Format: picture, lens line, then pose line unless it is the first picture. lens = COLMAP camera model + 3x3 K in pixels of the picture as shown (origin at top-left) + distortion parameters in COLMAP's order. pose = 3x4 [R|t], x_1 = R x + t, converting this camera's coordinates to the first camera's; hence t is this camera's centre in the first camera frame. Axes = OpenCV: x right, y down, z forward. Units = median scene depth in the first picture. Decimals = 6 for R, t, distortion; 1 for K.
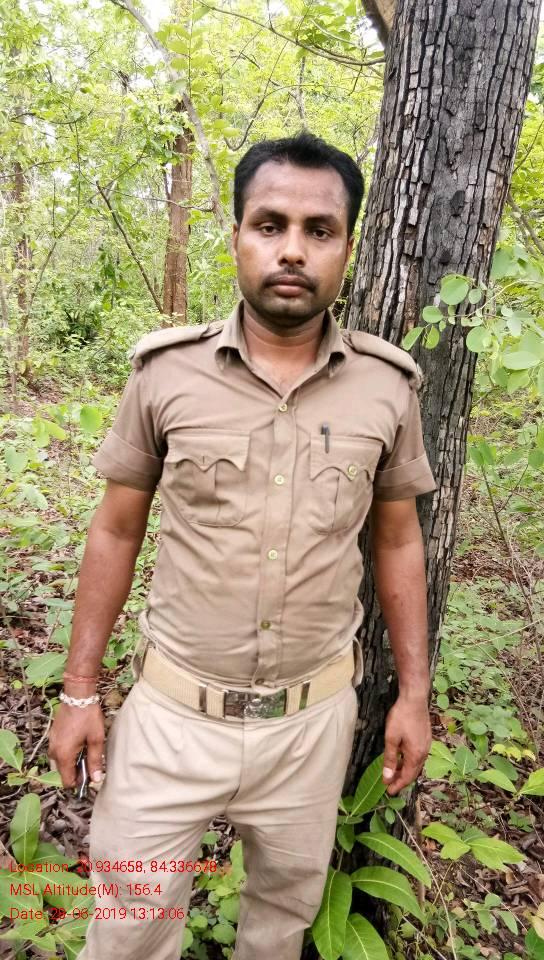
lens RADIAL K [[718.6, 0, 272.0], [0, 718.6, 480.0], [0, 0, 1]] dist [0.092894, -0.112759]
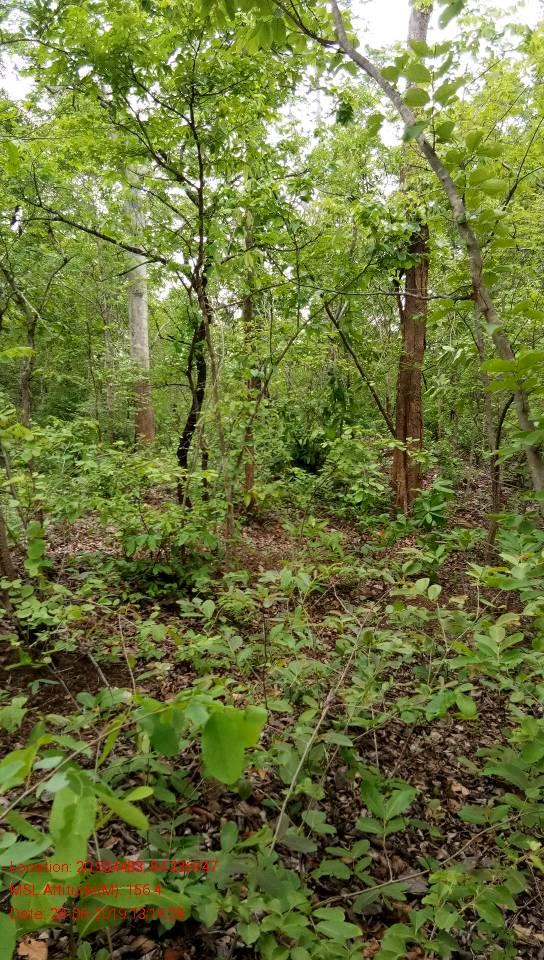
lens RADIAL K [[718.6, 0, 272.0], [0, 718.6, 480.0], [0, 0, 1]] dist [0.092894, -0.112759]
pose [[0.949132, -0.031561, -0.313292, -0.016718], [-0.017723, 0.988032, -0.153227, -0.034764], [0.314378, 0.150986, 0.937214, 0.116166]]
